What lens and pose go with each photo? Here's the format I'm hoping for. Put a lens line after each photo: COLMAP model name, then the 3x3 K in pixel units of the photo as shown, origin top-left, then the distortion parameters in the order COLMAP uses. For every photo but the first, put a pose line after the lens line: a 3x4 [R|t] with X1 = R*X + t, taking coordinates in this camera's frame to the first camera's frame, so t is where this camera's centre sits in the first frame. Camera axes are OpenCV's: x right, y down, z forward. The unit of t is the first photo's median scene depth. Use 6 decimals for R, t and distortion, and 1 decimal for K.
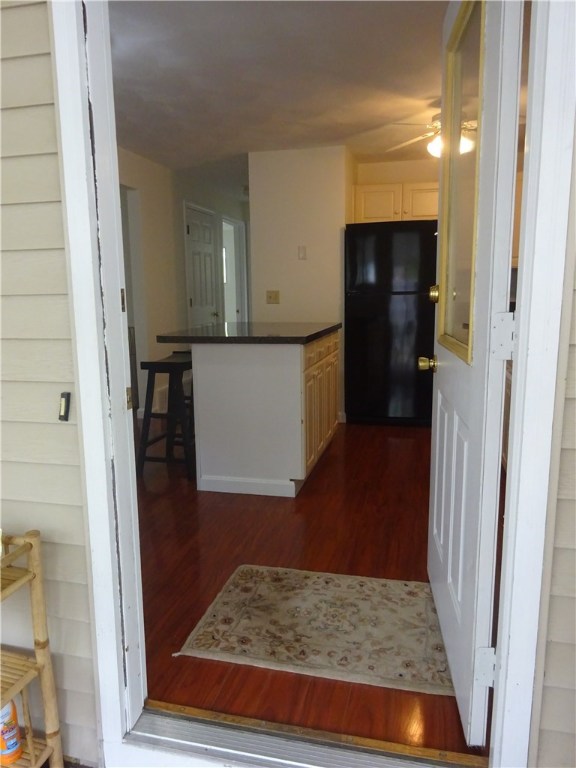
lens RADIAL K [[560.9, 0, 294.4], [0, 560.9, 384.8], [0, 0, 1]] dist [0.012721, -0.012546]
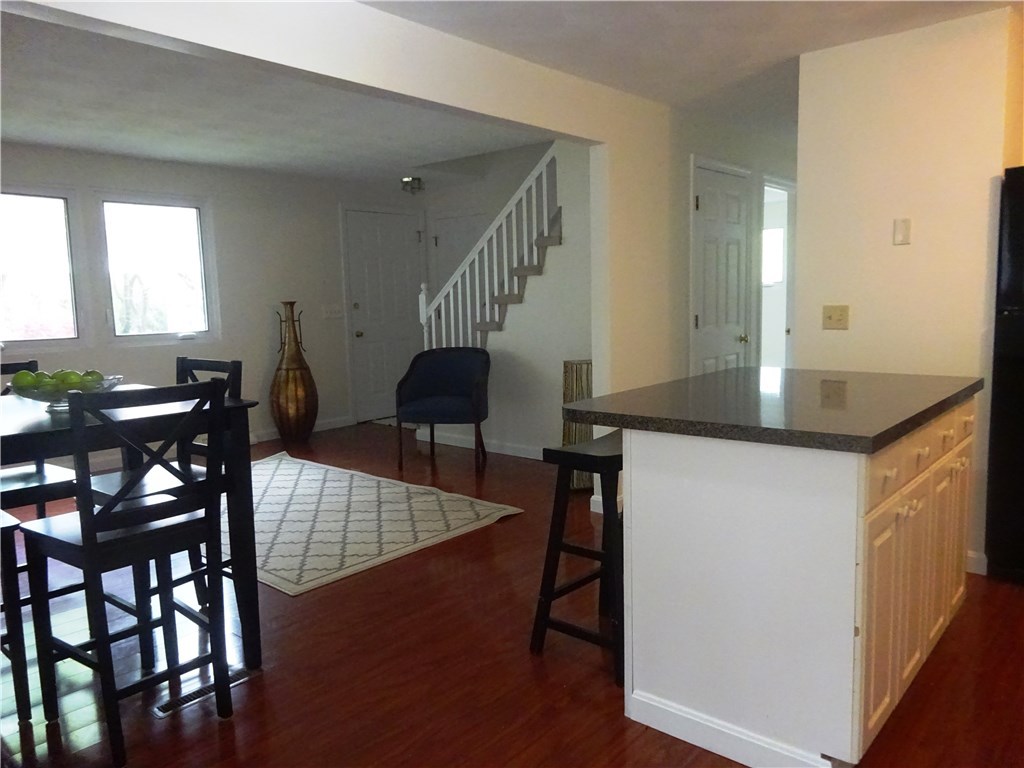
lens RADIAL K [[747.9, 0, 522.5], [0, 747.9, 386.3], [0, 0, 1]] dist [0.012721, -0.012546]
pose [[0.888231, 0.044749, -0.457212, 0.025918], [-0.061289, 0.997891, -0.021400, -0.057903], [0.455290, 0.047030, 0.889100, 0.238888]]
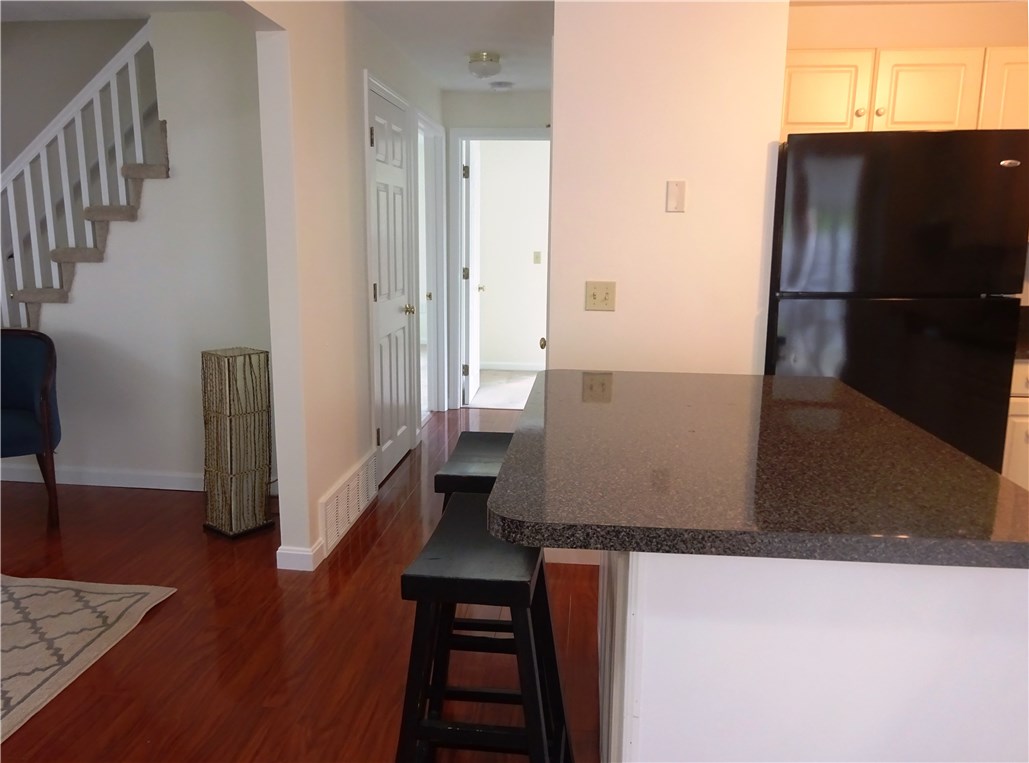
lens RADIAL K [[751.6, 0, 504.0], [0, 751.6, 384.9], [0, 0, 1]] dist [0.012721, -0.012546]
pose [[0.992351, -0.004340, 0.123374, -0.185758], [0.000858, 0.999600, 0.028269, -0.103379], [-0.123448, -0.027947, 0.991957, 0.423780]]
